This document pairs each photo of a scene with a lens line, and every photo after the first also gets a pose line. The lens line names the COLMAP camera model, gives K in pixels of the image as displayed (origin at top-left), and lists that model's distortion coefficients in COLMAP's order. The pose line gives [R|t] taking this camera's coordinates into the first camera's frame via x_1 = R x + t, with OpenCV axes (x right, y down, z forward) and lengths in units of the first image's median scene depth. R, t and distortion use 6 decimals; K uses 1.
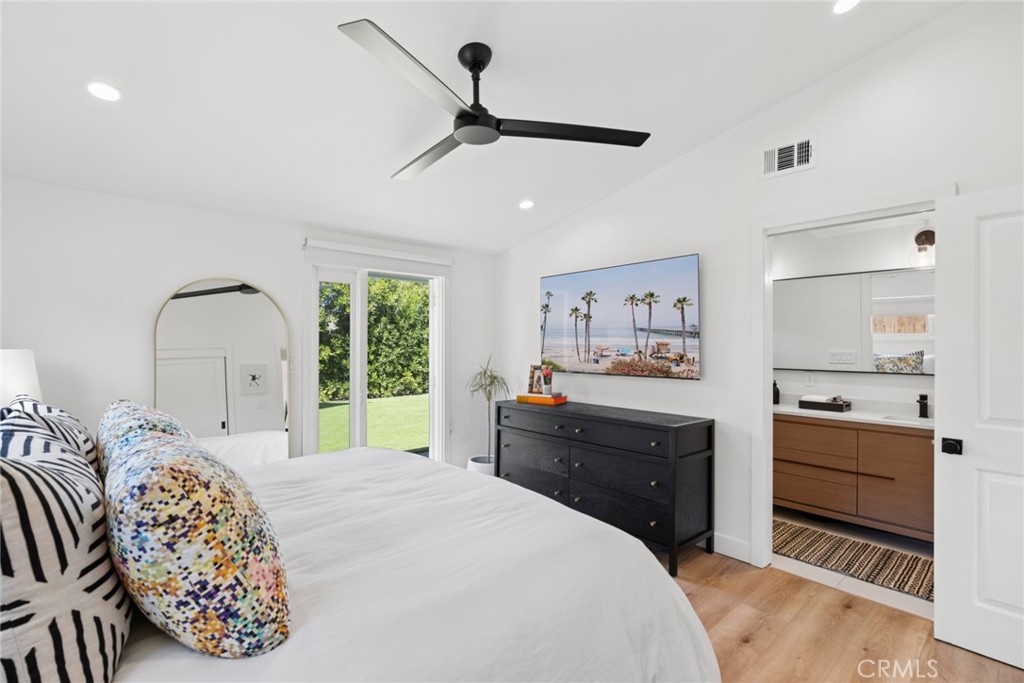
lens RADIAL K [[467.0, 0, 509.5], [0, 467.0, 344.0], [0, 0, 1]] dist [-0.000185, 0.000459]
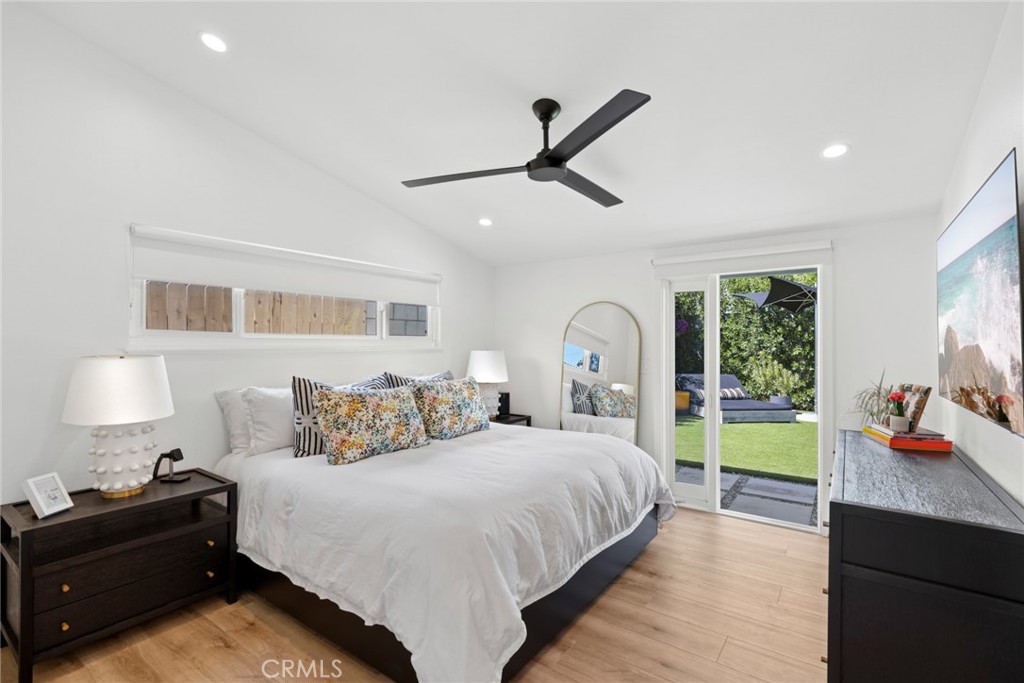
lens RADIAL K [[467.0, 0, 510.1], [0, 467.0, 347.1], [0, 0, 1]] dist [-0.000185, 0.000459]
pose [[0.212808, 0.002056, -0.977092, 0.898601], [0.002030, 0.999995, 0.002546, -0.009369], [0.977092, -0.002526, 0.212803, 0.556651]]
